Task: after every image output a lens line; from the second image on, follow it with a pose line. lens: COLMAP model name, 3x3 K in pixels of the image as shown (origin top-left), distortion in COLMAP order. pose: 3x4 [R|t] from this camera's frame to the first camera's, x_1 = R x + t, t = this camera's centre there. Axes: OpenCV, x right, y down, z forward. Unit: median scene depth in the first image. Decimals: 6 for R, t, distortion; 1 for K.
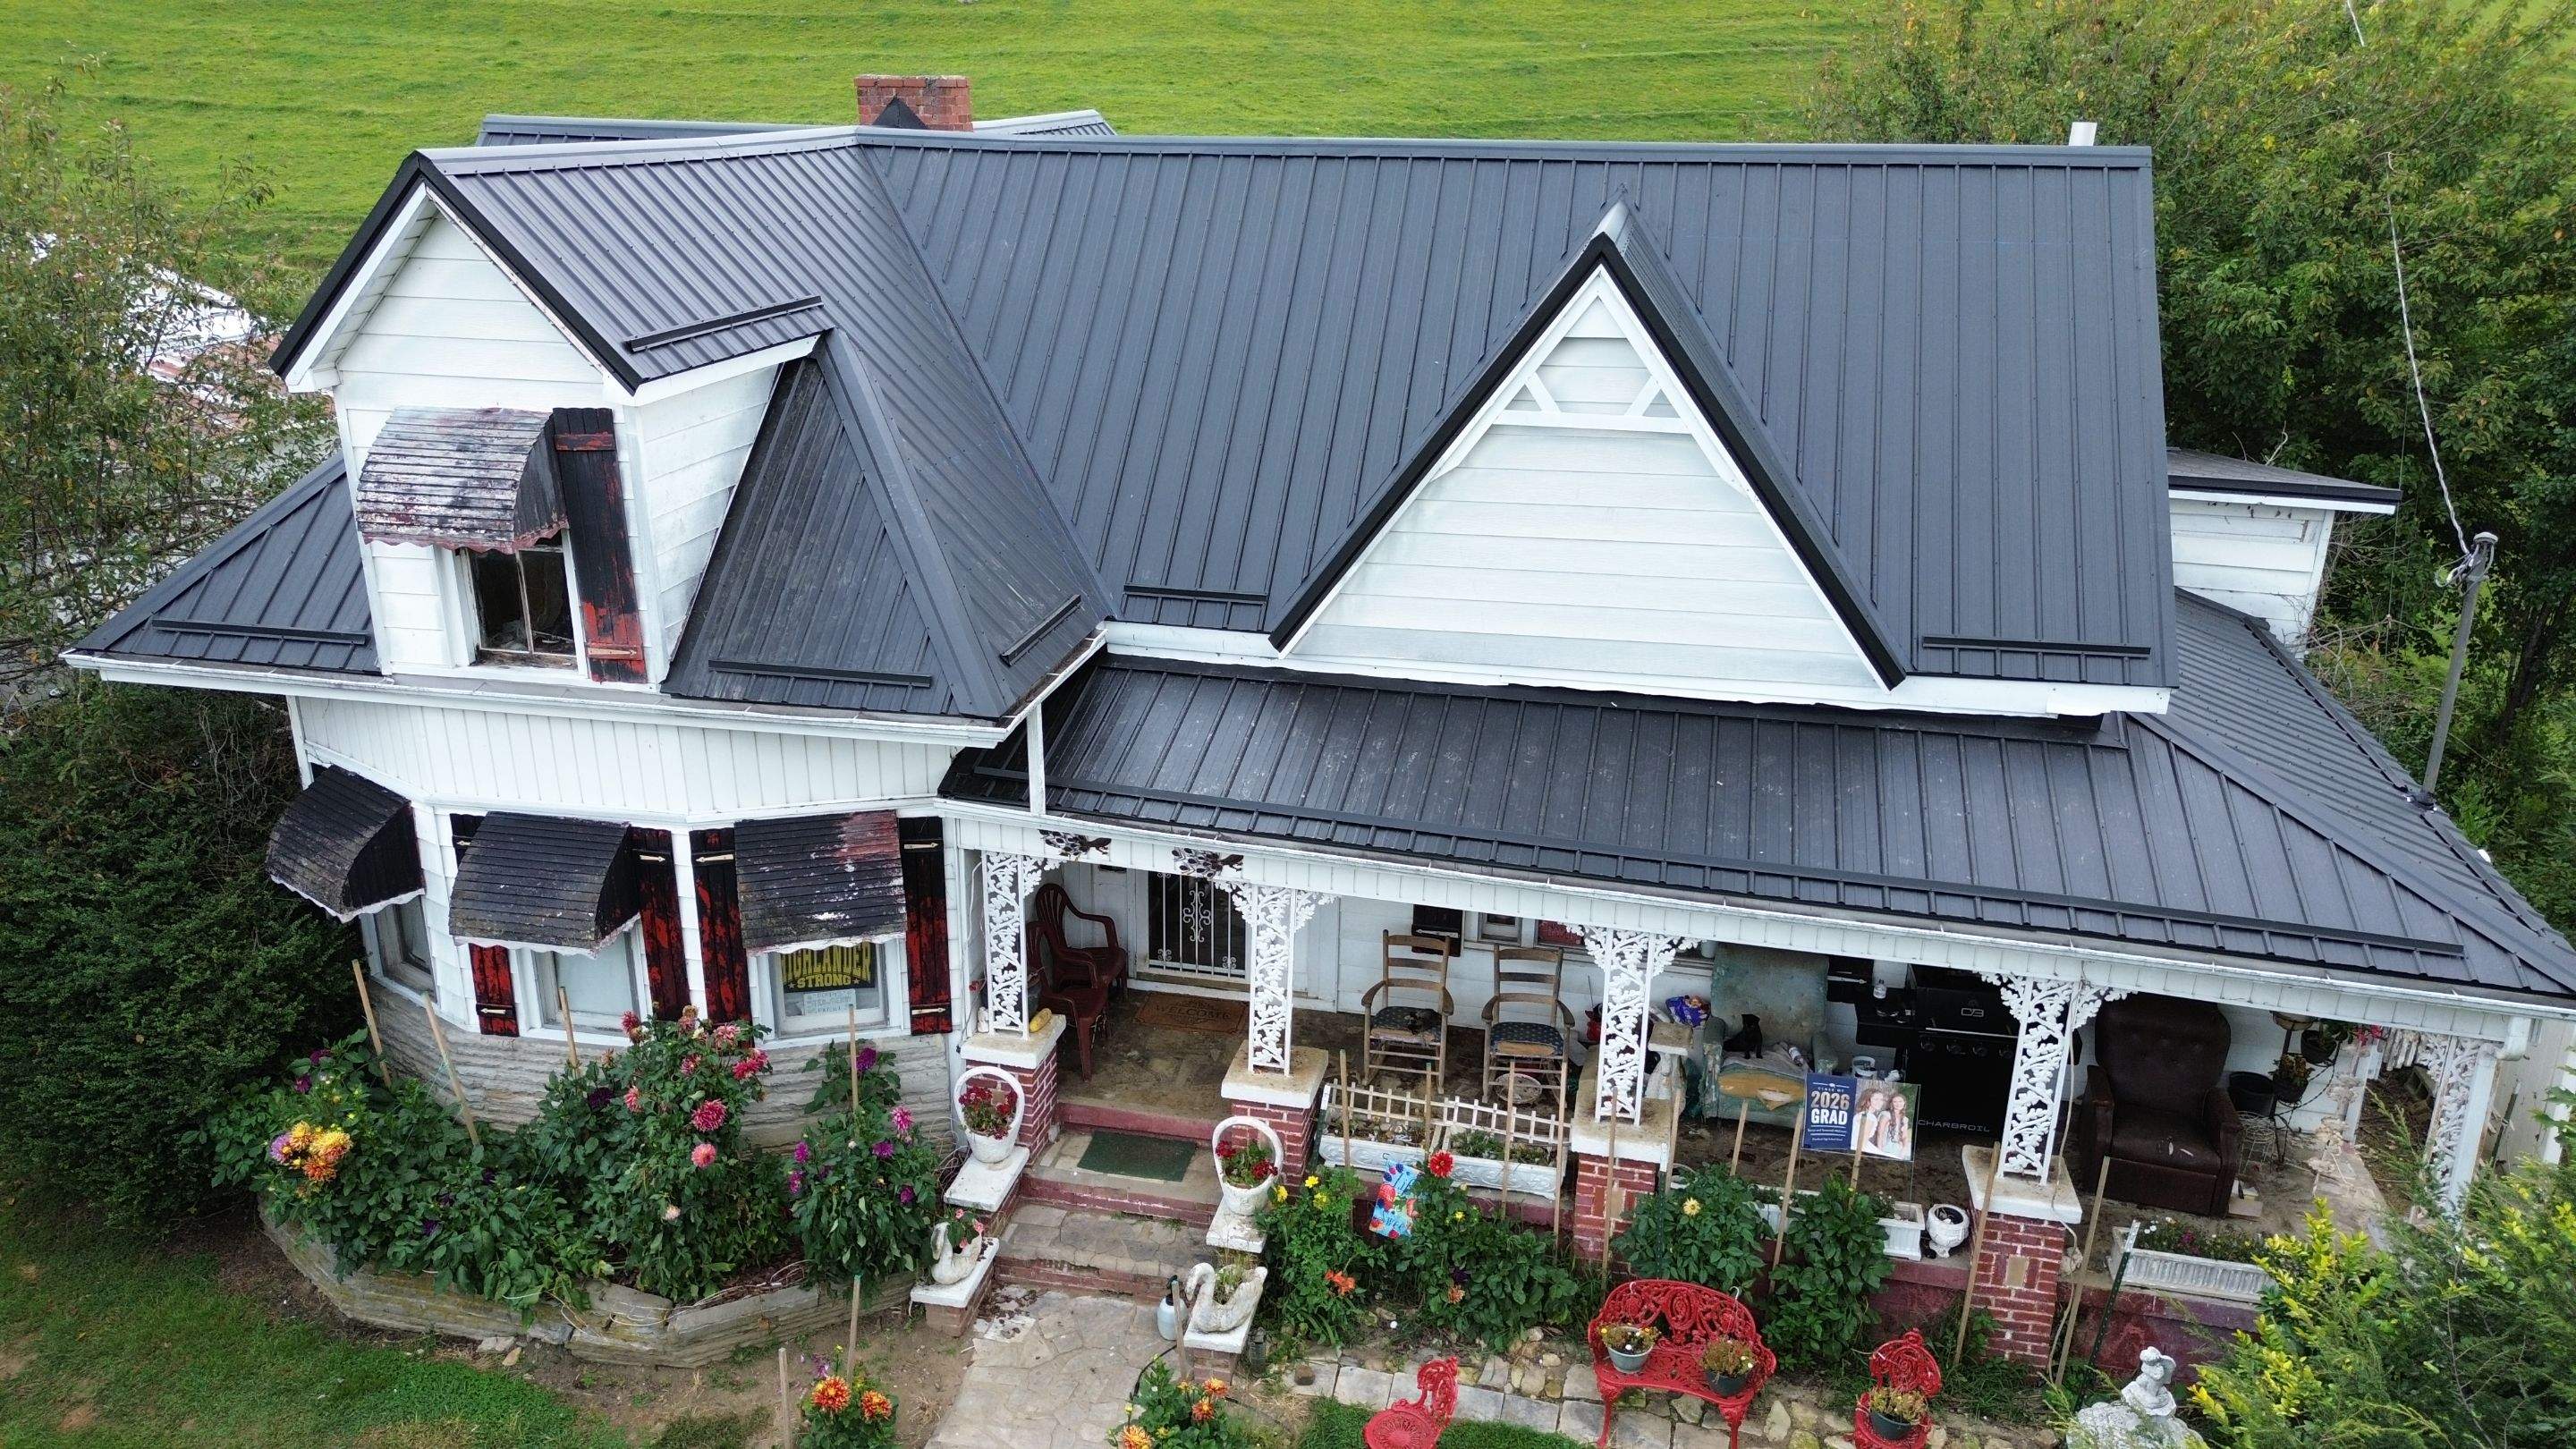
lens RADIAL K [[1832.8, 0, 1281.4], [0, 1832.8, 716.6], [0, 0, 1]] dist [0.075093, -0.073067]
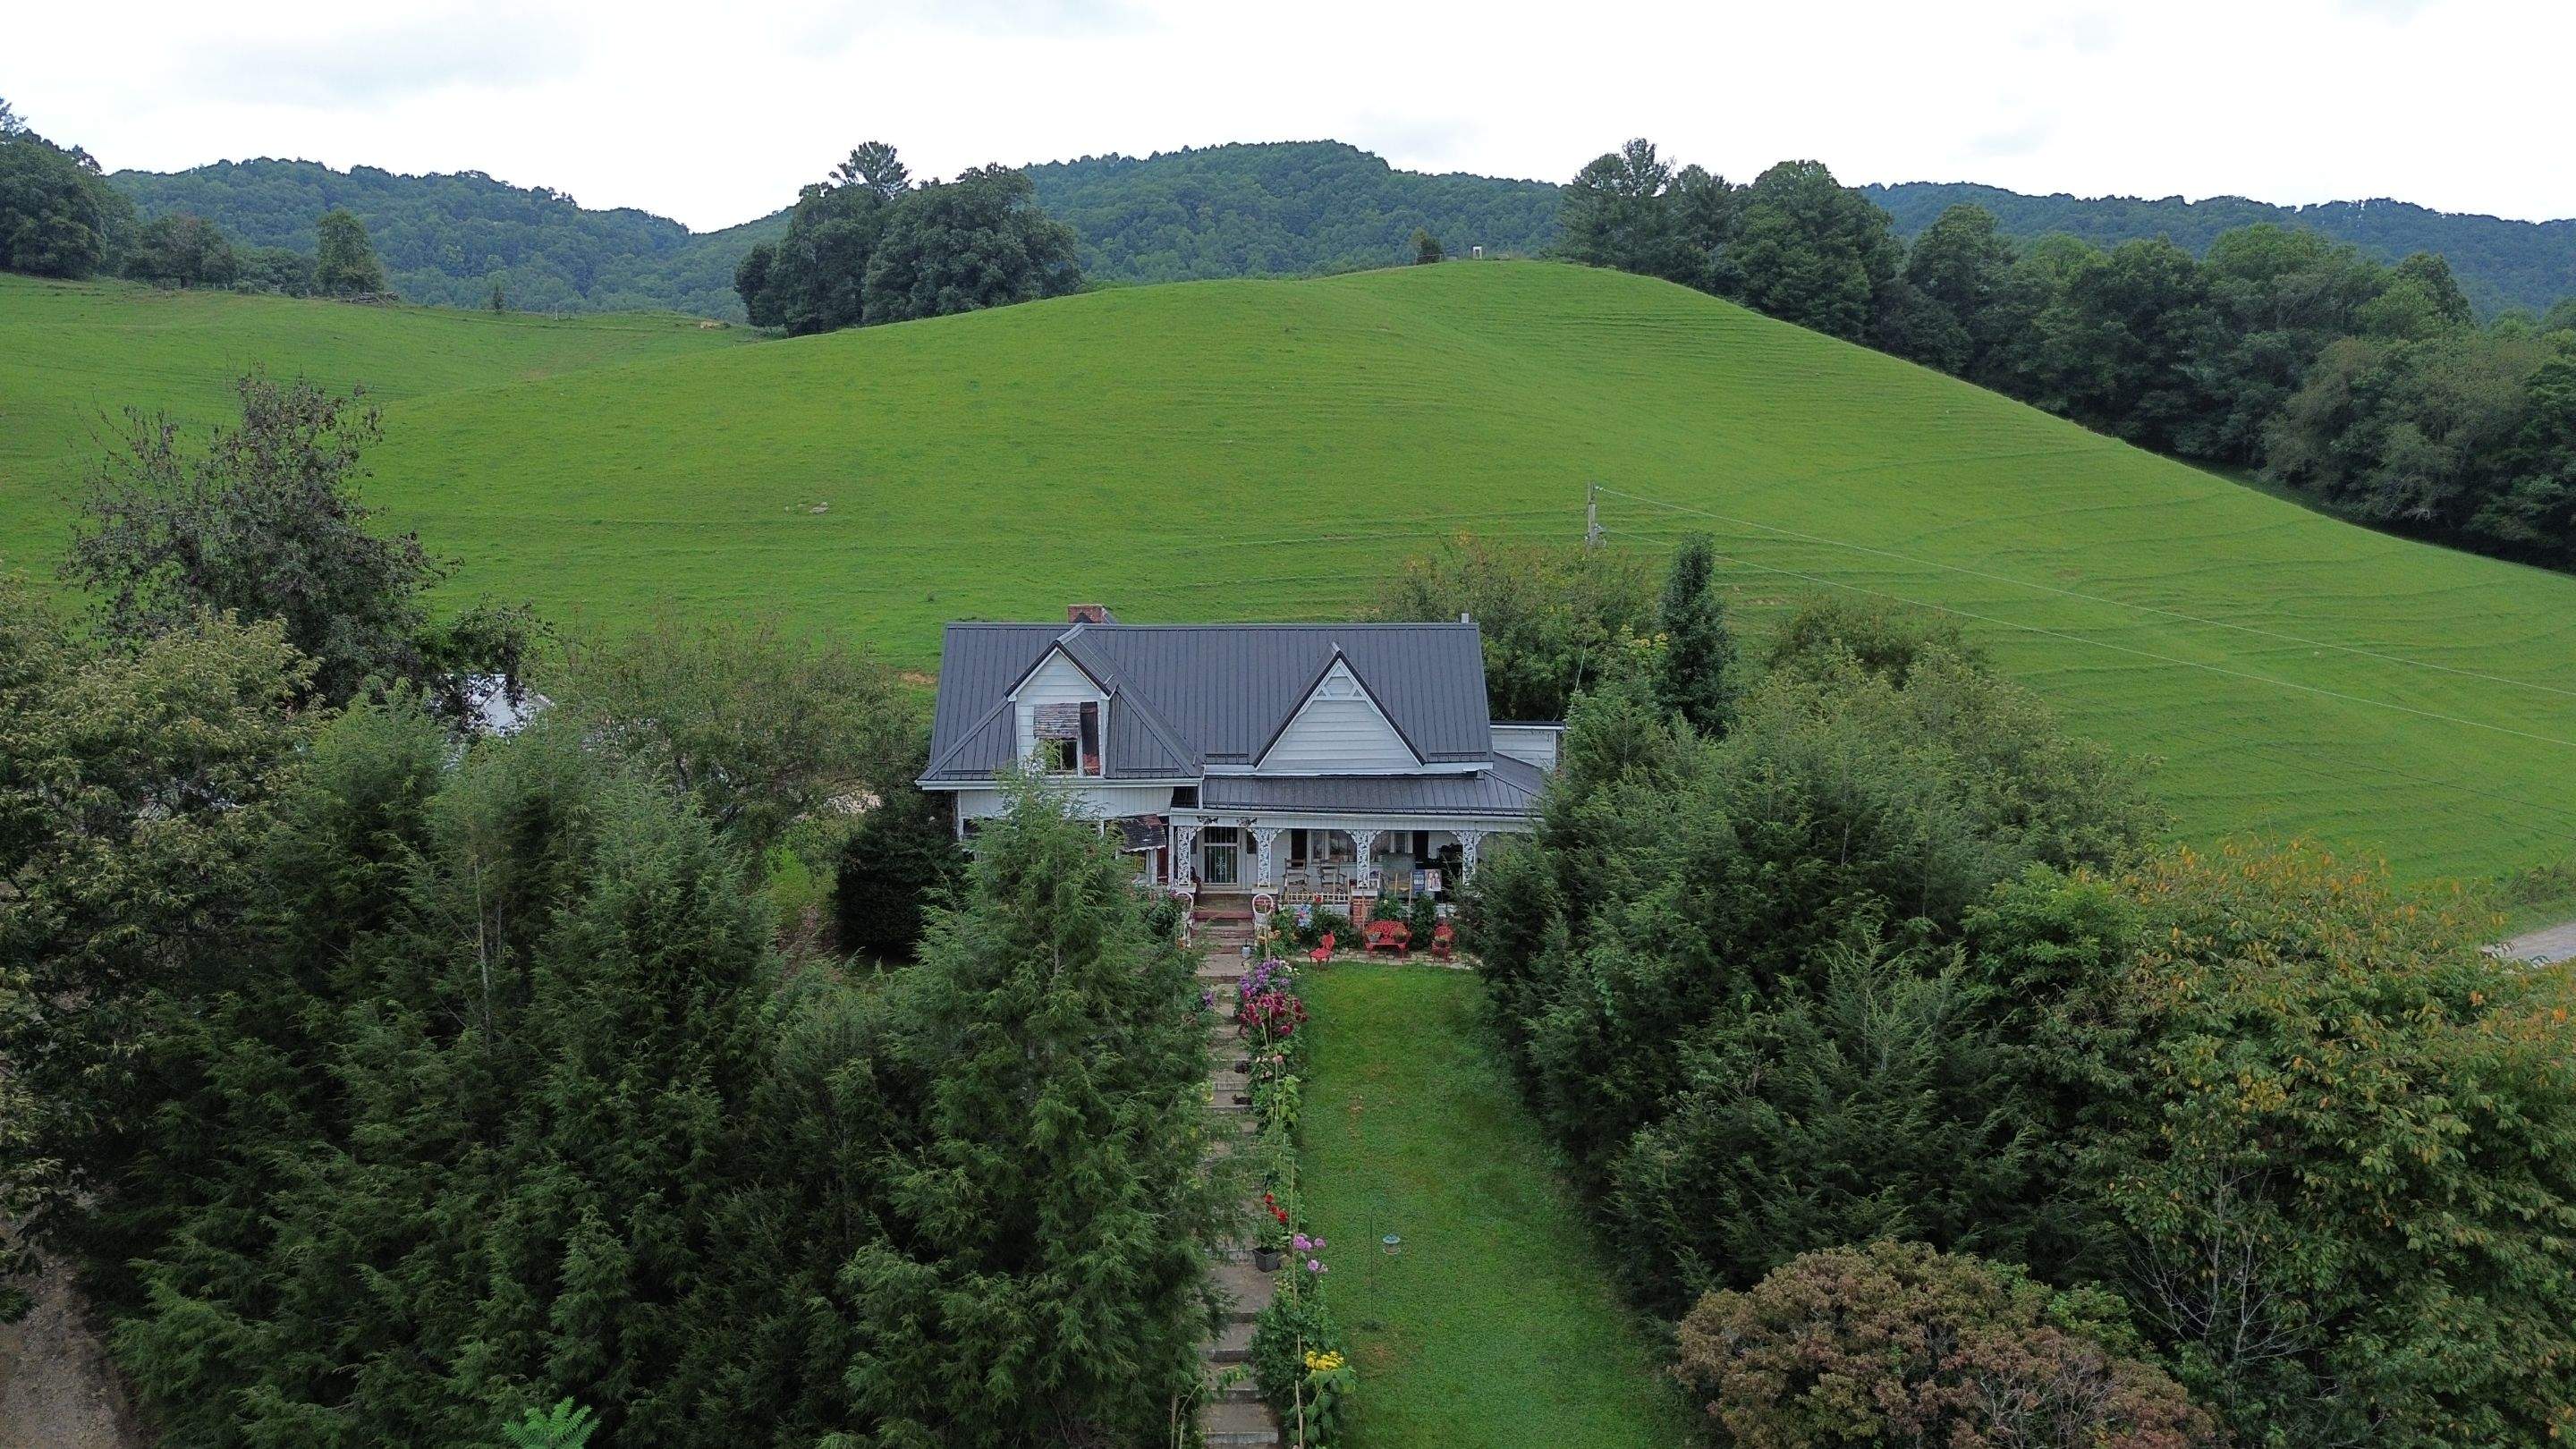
lens RADIAL K [[1832.8, 0, 1281.4], [0, 1832.8, 716.6], [0, 0, 1]] dist [0.075093, -0.073067]
pose [[0.972781, -0.035879, 0.228933, -0.773024], [0.085069, 0.974255, -0.208785, 0.620532], [-0.215548, 0.222577, 0.950788, -2.418744]]
